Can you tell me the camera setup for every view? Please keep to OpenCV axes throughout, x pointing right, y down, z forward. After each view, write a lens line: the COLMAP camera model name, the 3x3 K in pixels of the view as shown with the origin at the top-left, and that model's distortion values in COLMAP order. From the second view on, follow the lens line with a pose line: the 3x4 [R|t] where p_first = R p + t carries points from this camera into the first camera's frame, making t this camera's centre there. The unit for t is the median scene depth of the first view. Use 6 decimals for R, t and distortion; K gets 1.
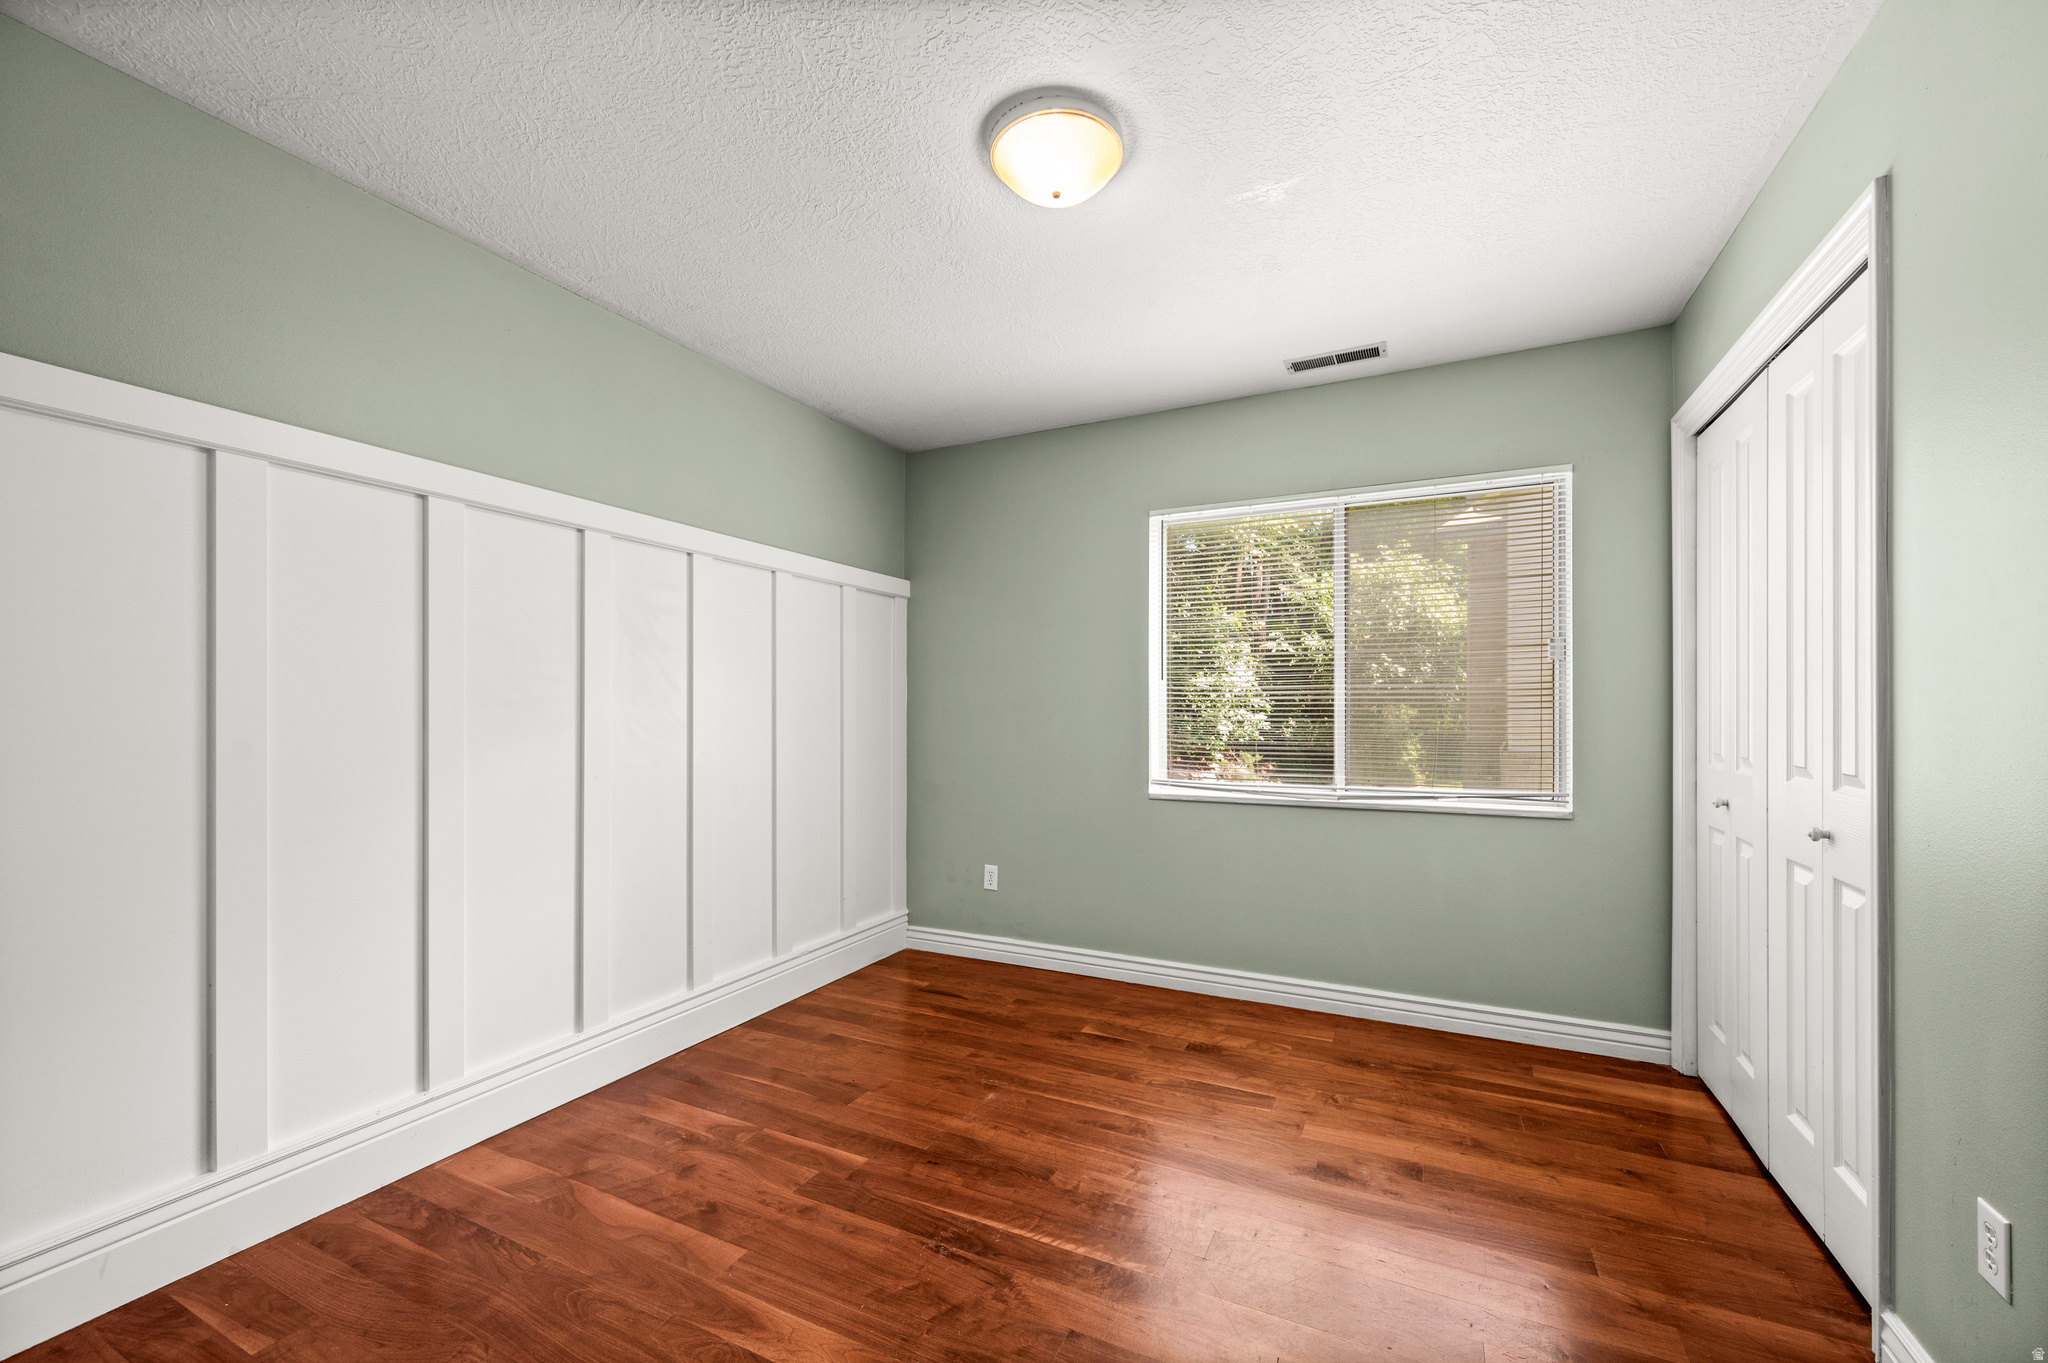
lens RADIAL K [[820.5, 0, 1017.5], [0, 820.5, 697.4], [0, 0, 1]] dist [-0.001841, -0.000112]
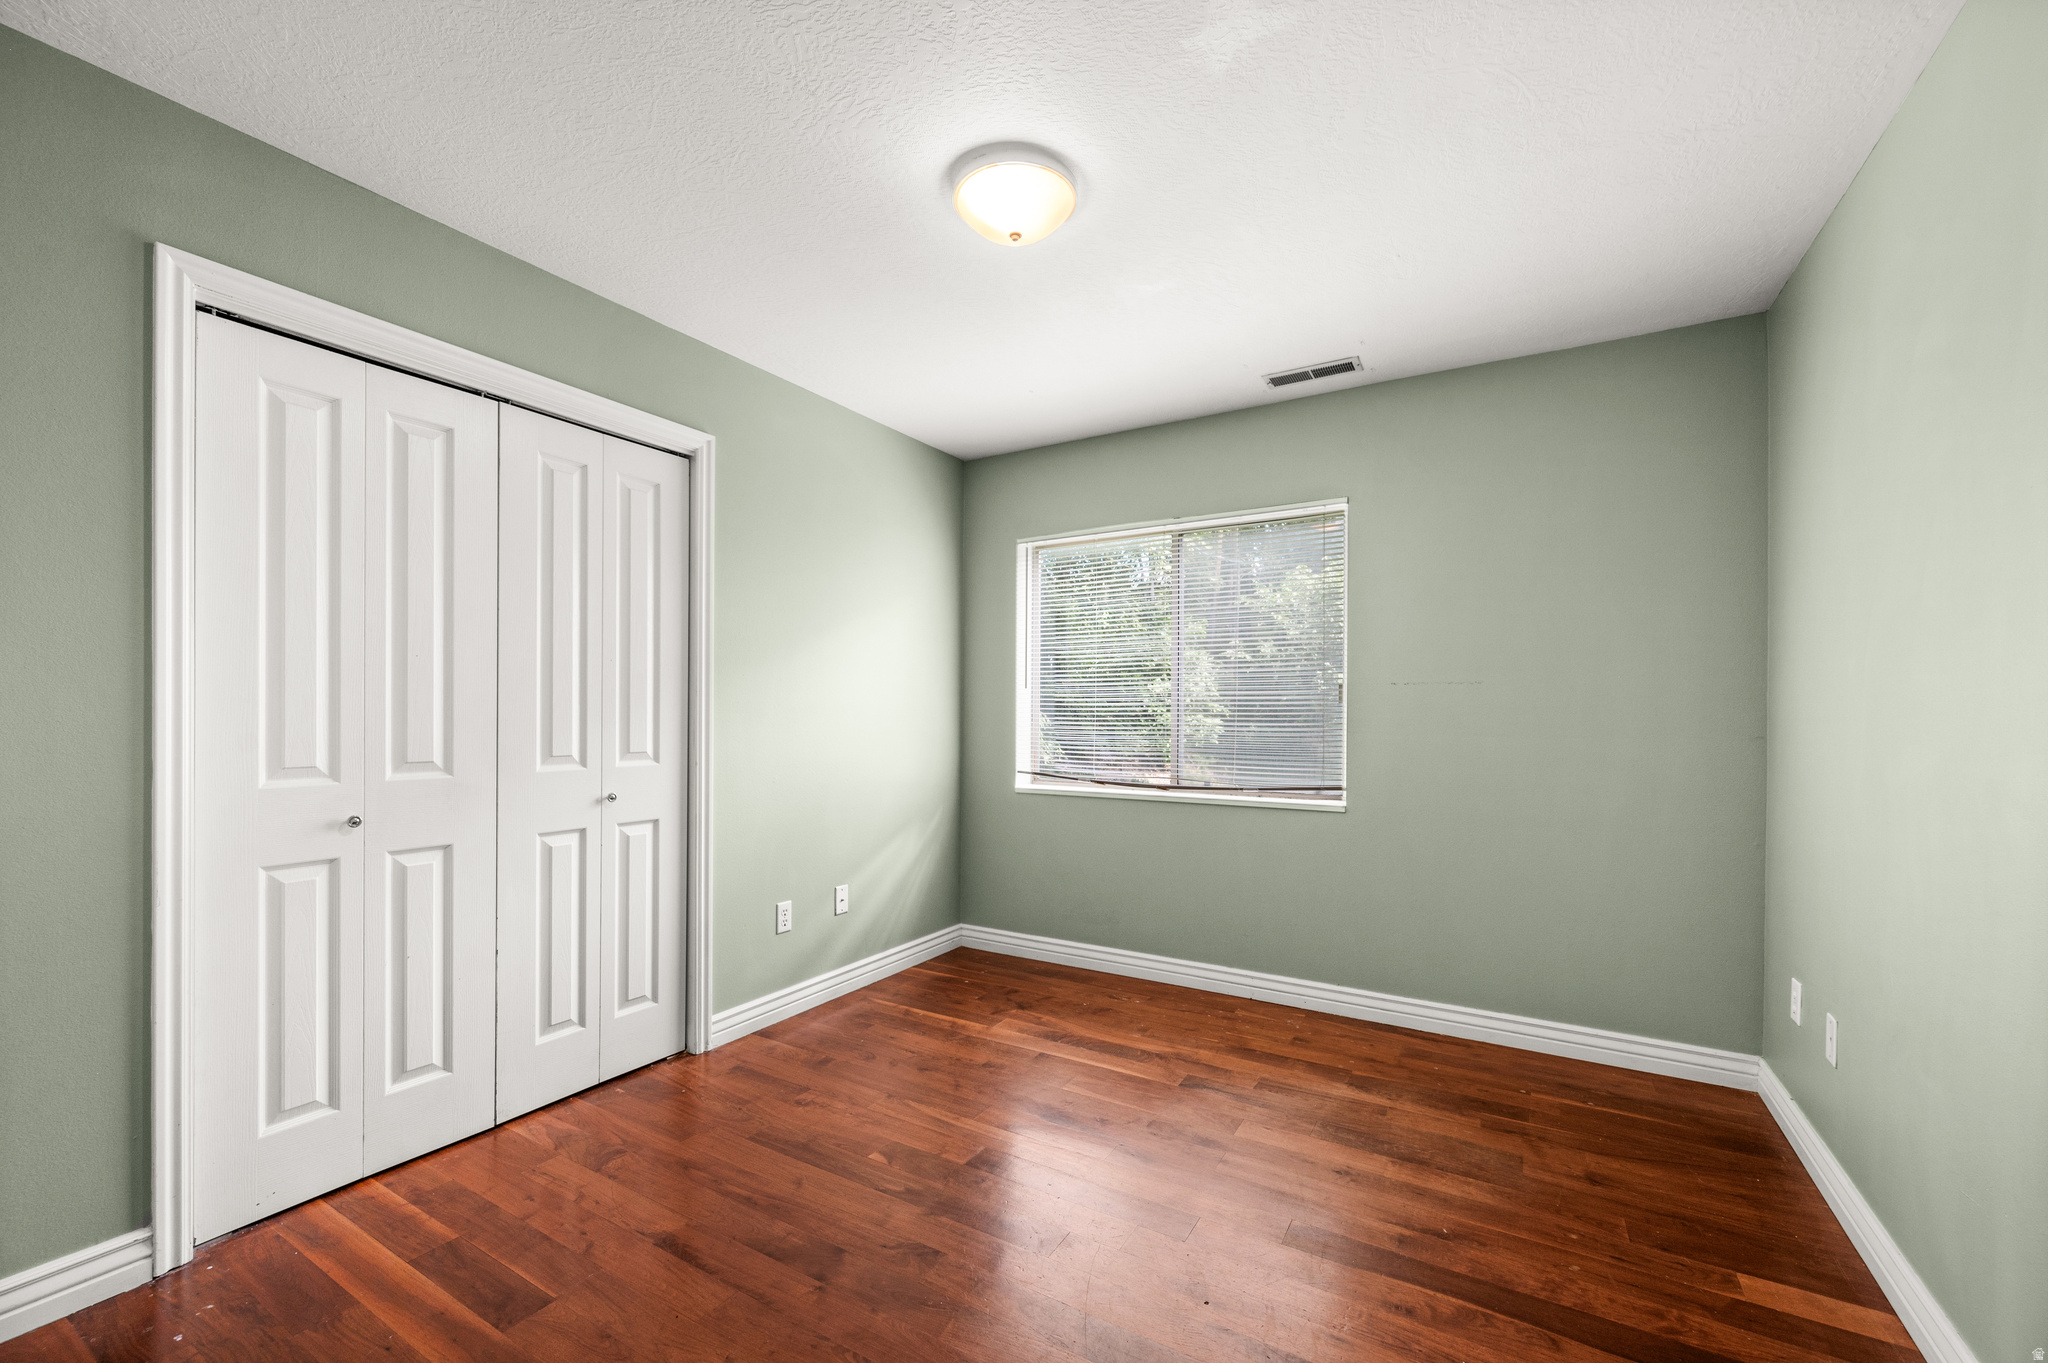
lens RADIAL K [[818.9, 0, 1026.6], [0, 818.9, 704.3], [0, 0, 1]] dist [0.000445, -0.000167]
pose [[0.997897, 0.002827, -0.064753, 0.118447], [-0.002516, 0.999985, 0.004894, -0.002322], [0.064765, -0.004720, 0.997889, -0.061283]]
